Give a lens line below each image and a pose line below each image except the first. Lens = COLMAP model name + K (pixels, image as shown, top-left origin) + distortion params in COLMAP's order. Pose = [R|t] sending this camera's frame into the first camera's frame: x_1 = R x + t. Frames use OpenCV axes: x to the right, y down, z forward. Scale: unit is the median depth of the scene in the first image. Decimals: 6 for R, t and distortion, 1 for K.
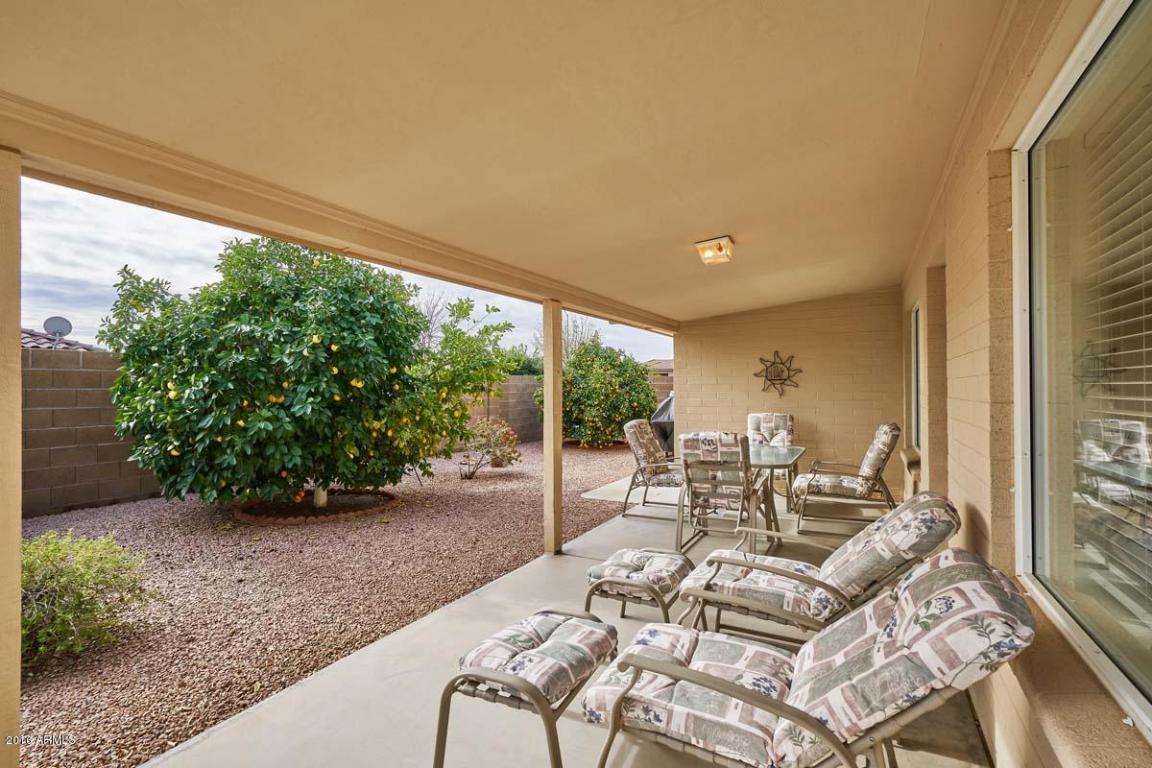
lens RADIAL K [[524.6, 0, 572.1], [0, 524.6, 382.9], [0, 0, 1]] dist [-0.000486, 0.000016]
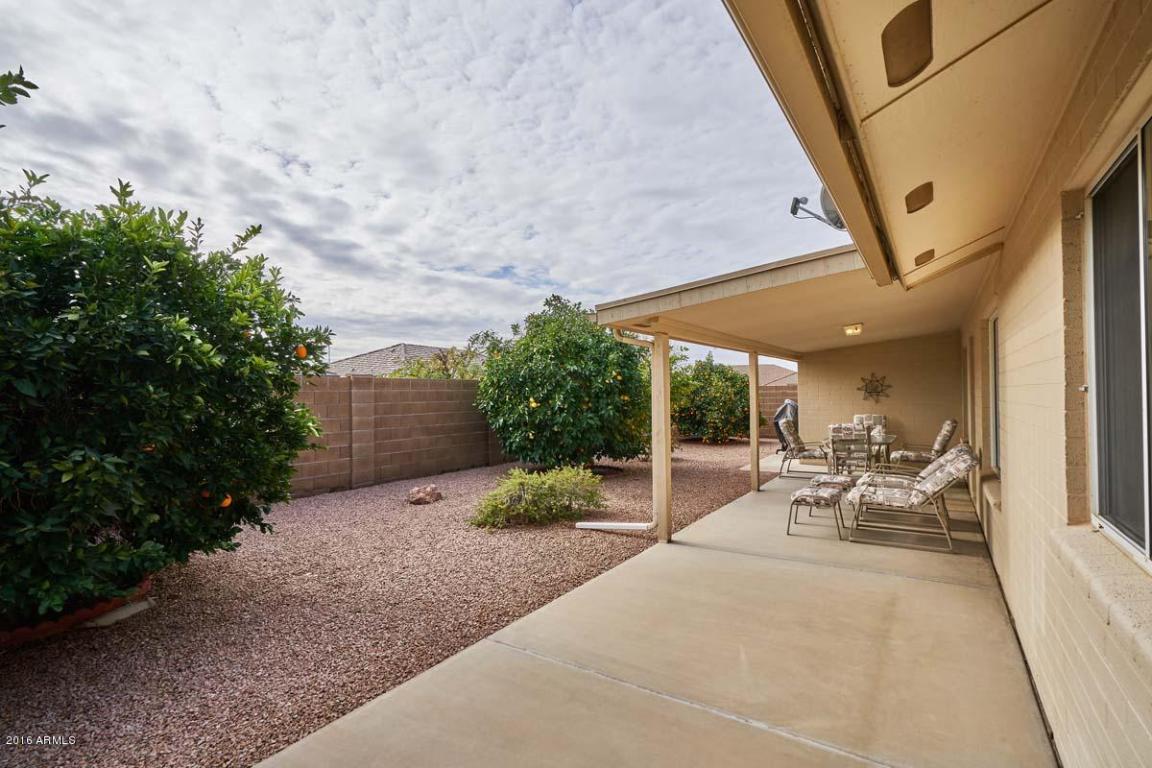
lens RADIAL K [[524.6, 0, 580.2], [0, 524.6, 389.1], [0, 0, 1]] dist [-0.000486, 0.000016]
pose [[0.996234, -0.008192, -0.086316, -0.440003], [0.008344, 0.999964, 0.001392, -0.033244], [0.086302, -0.002107, 0.996267, -0.788384]]
